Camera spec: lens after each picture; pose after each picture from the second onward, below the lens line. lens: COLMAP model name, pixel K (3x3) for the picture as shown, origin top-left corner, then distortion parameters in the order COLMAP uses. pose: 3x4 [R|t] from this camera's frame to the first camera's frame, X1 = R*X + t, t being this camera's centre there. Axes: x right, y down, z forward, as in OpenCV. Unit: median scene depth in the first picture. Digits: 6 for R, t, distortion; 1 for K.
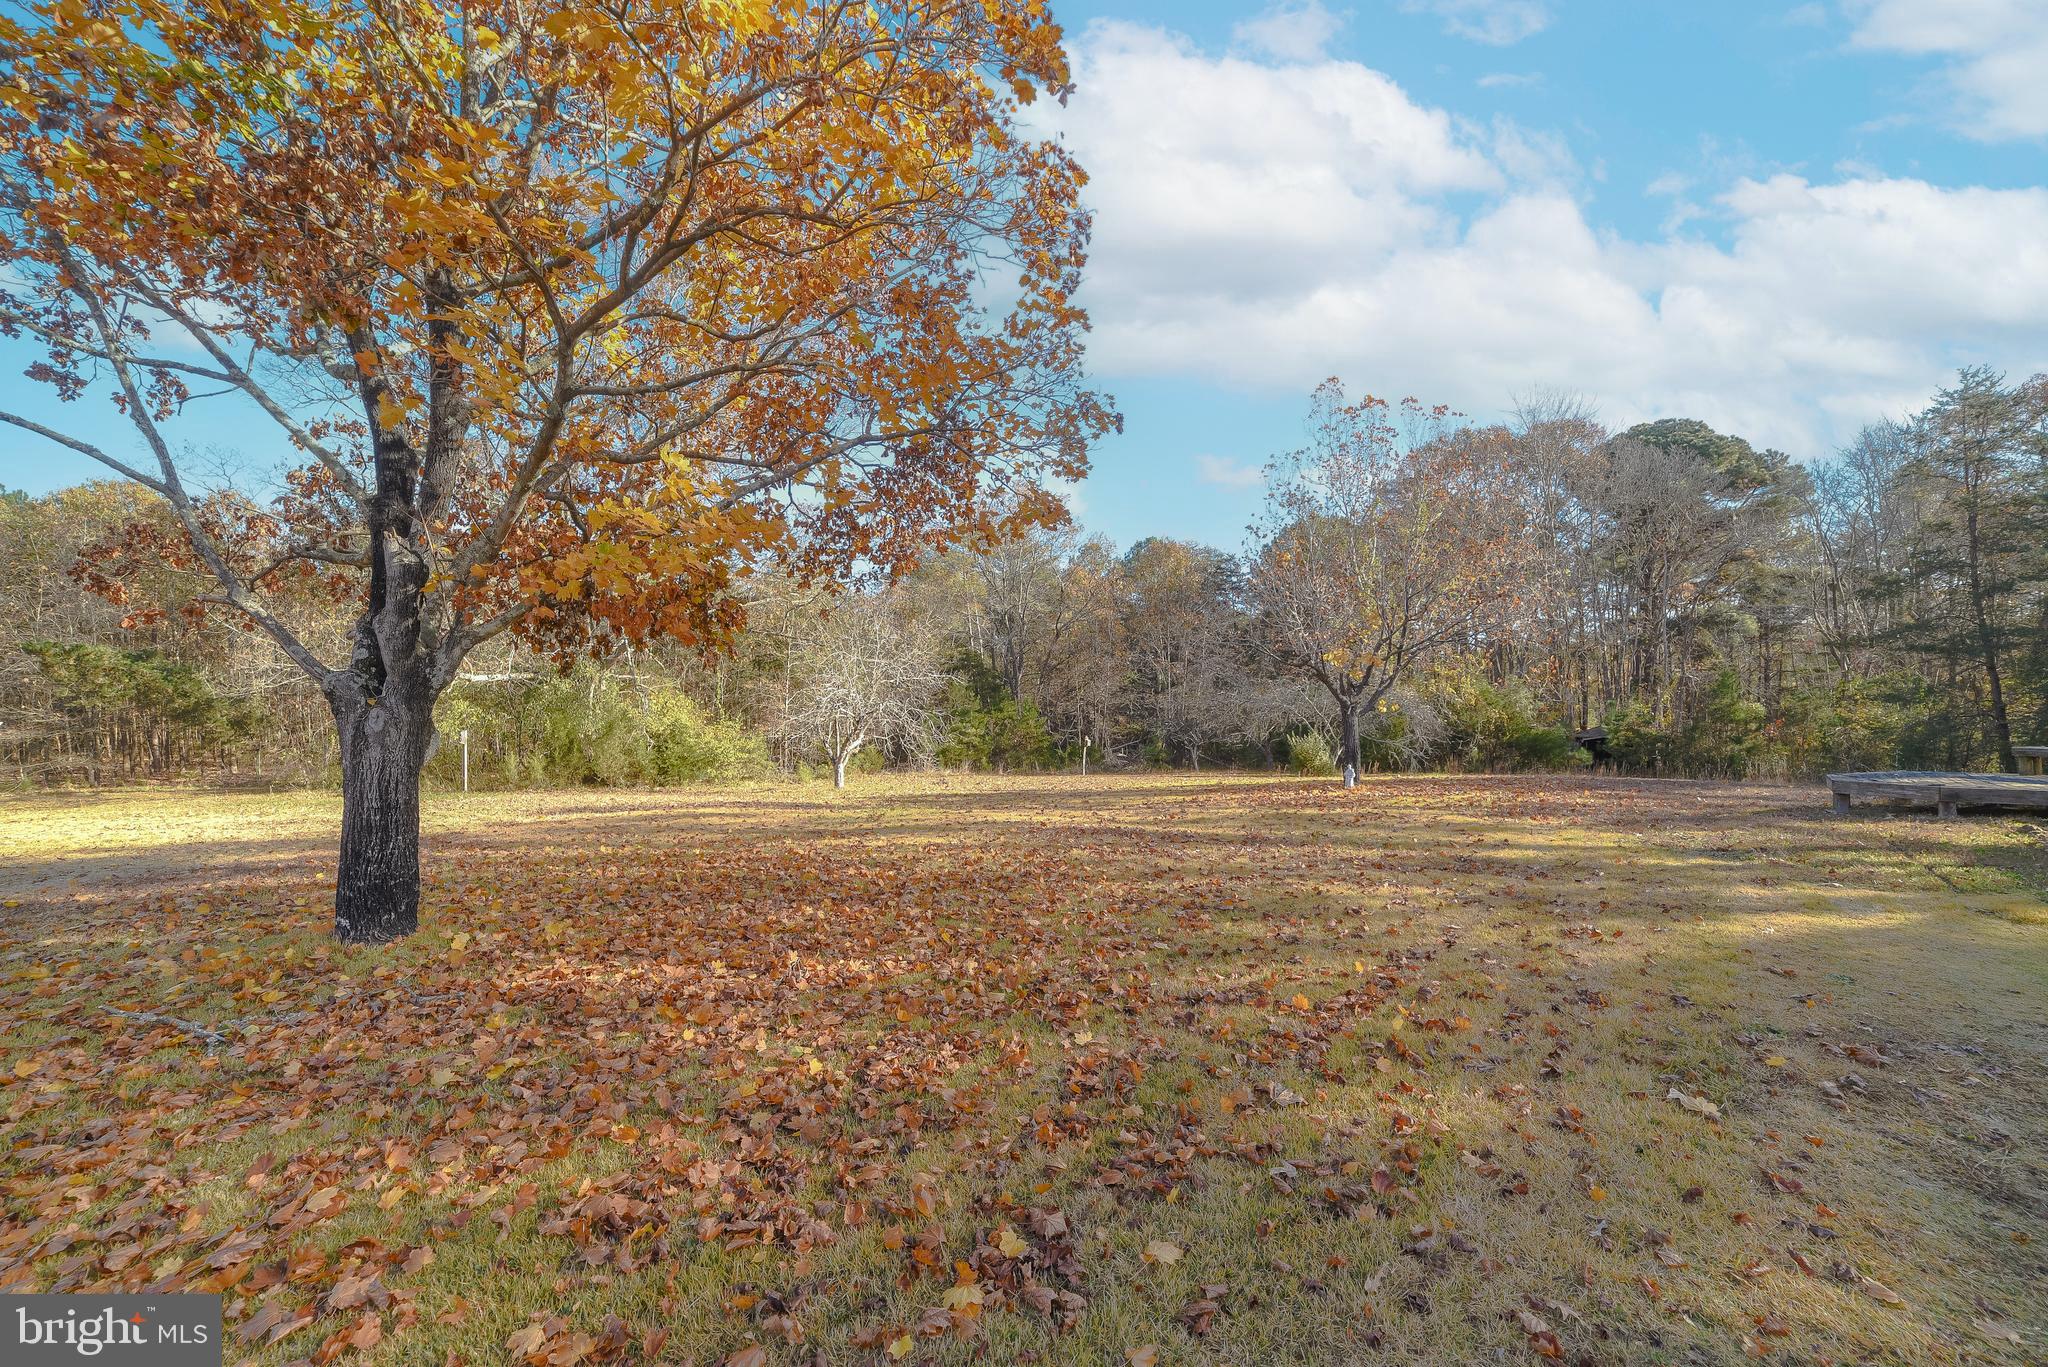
lens RADIAL K [[822.7, 0, 1024.0], [0, 822.7, 683.5], [0, 0, 1]] dist [-0.089671, 0.035755]
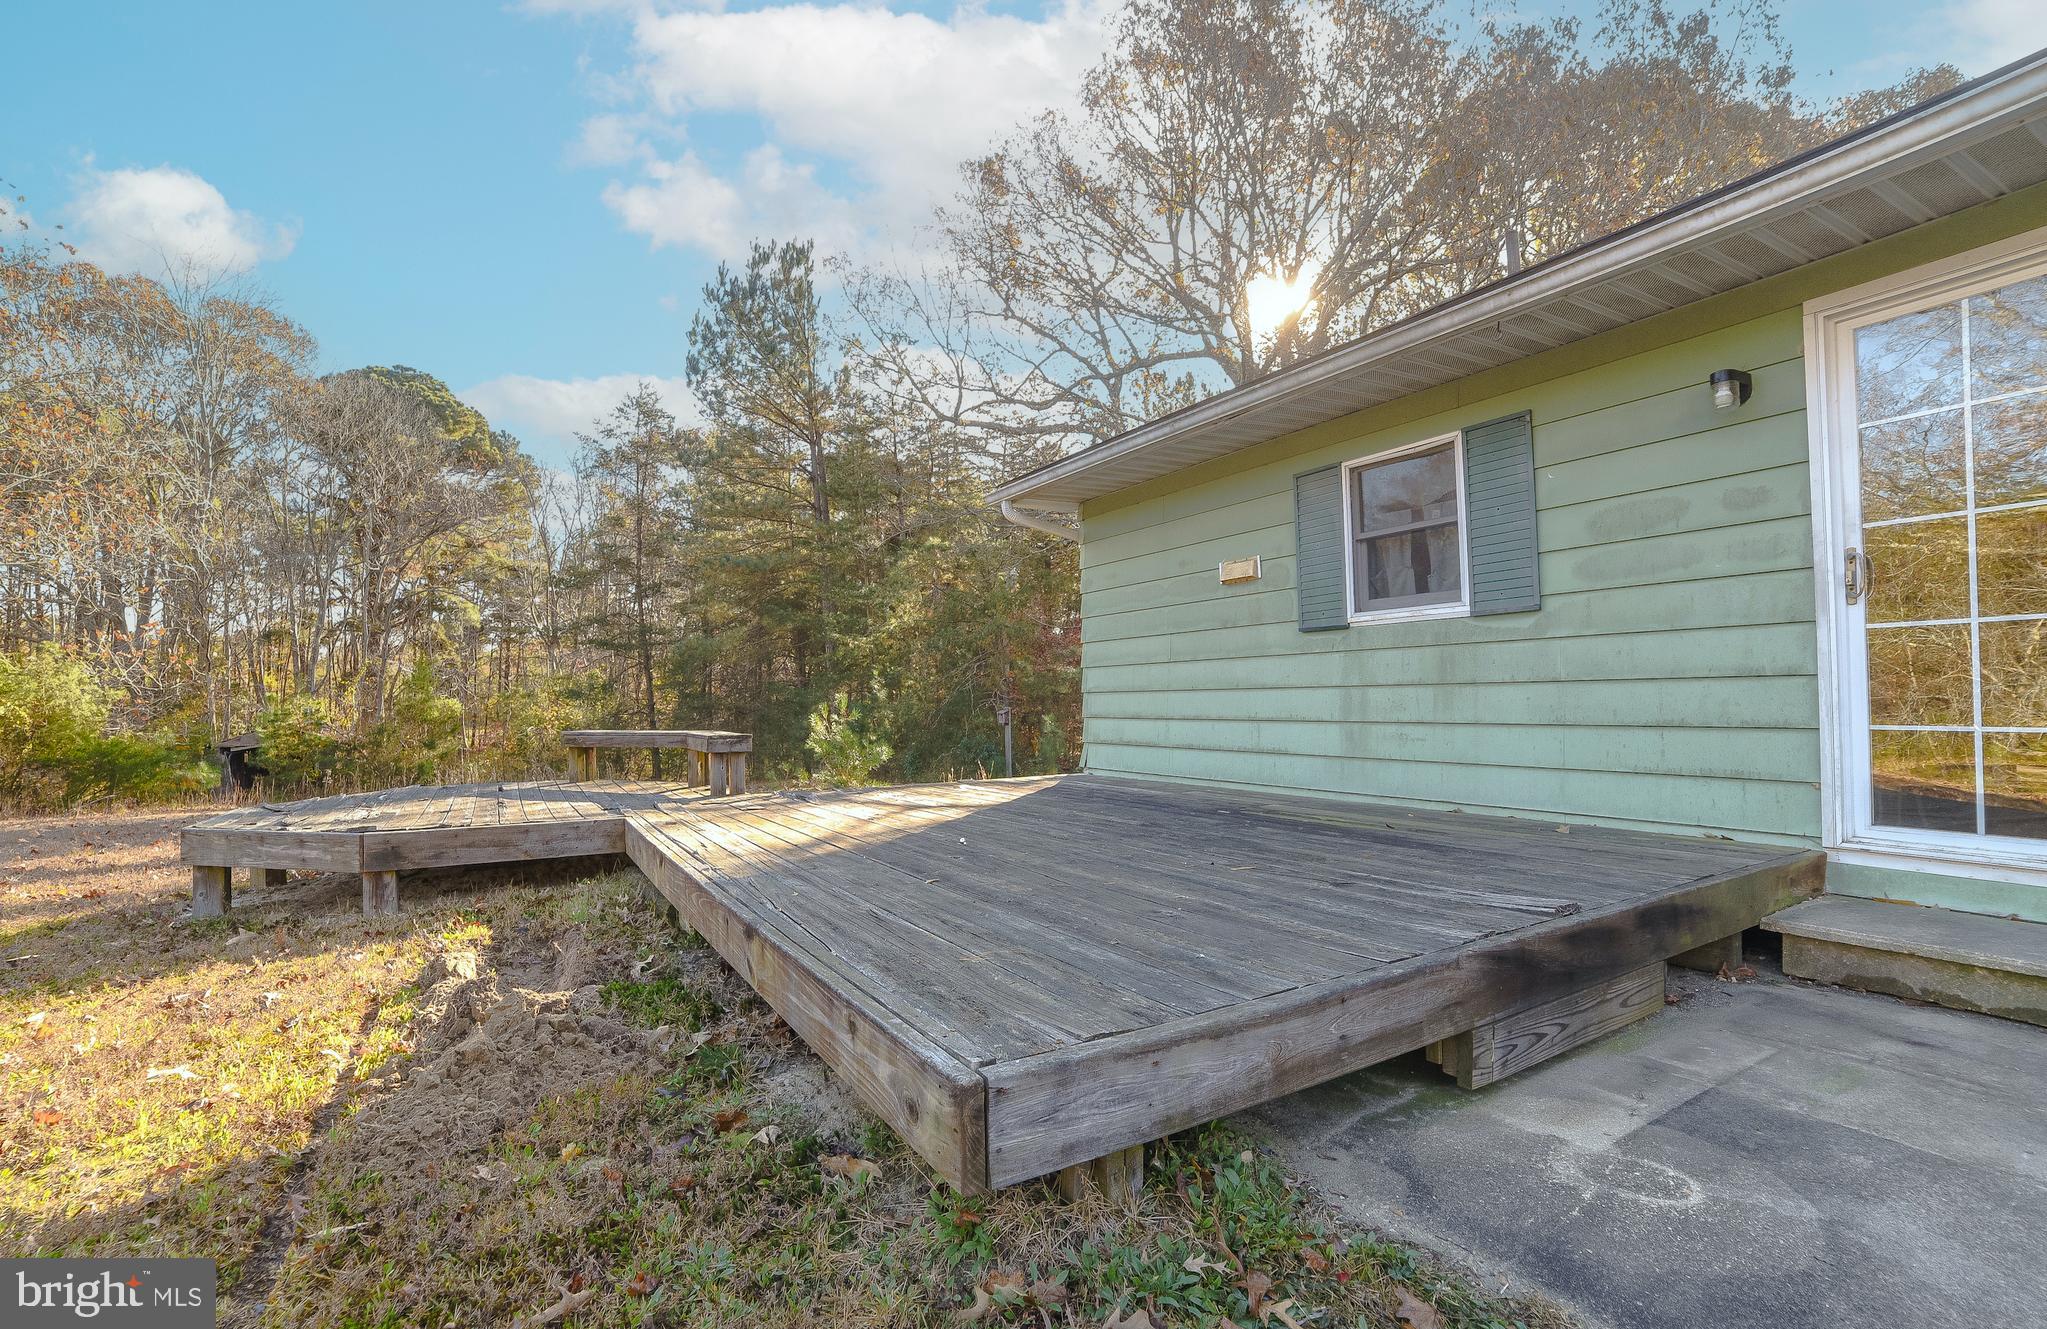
lens RADIAL K [[895.4, 0, 1023.5], [0, 895.4, 664.5], [0, 0, 1]] dist [-0.000661, -0.000079]
pose [[0.292058, 0.058751, 0.954594, 0.182061], [-0.034948, 0.998100, -0.050736, 0.013174], [-0.955762, -0.018543, 0.293557, 0.120740]]
